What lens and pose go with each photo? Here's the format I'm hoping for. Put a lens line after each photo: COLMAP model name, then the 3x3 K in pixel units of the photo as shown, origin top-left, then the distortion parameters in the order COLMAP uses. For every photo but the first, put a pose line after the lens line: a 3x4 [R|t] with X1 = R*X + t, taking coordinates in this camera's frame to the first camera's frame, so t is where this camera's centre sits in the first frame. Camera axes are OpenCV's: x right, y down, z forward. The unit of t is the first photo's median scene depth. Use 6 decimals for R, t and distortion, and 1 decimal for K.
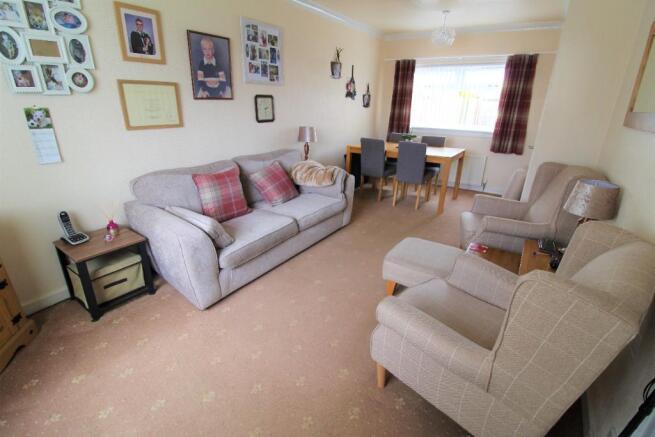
lens RADIAL K [[307.8, 0, 328.0], [0, 307.8, 217.8], [0, 0, 1]] dist [-0.007773, -0.007079]
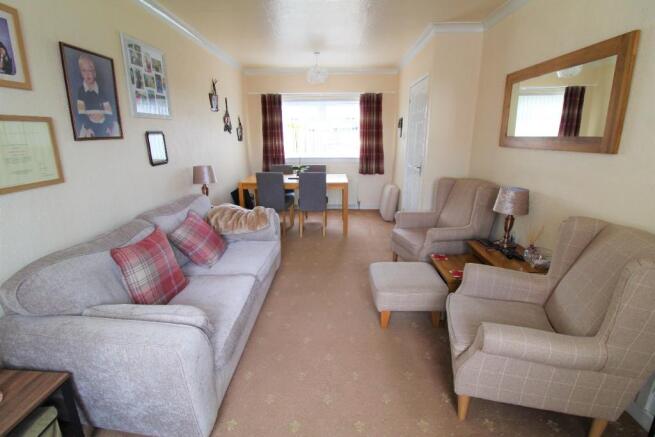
lens RADIAL K [[307.8, 0, 328.3], [0, 307.8, 216.8], [0, 0, 1]] dist [-0.007773, -0.007079]
pose [[0.839987, -0.166392, 0.516465, -0.285716], [0.214316, 0.976170, -0.034068, -0.066854], [-0.498489, 0.139304, 0.855631, 0.142472]]
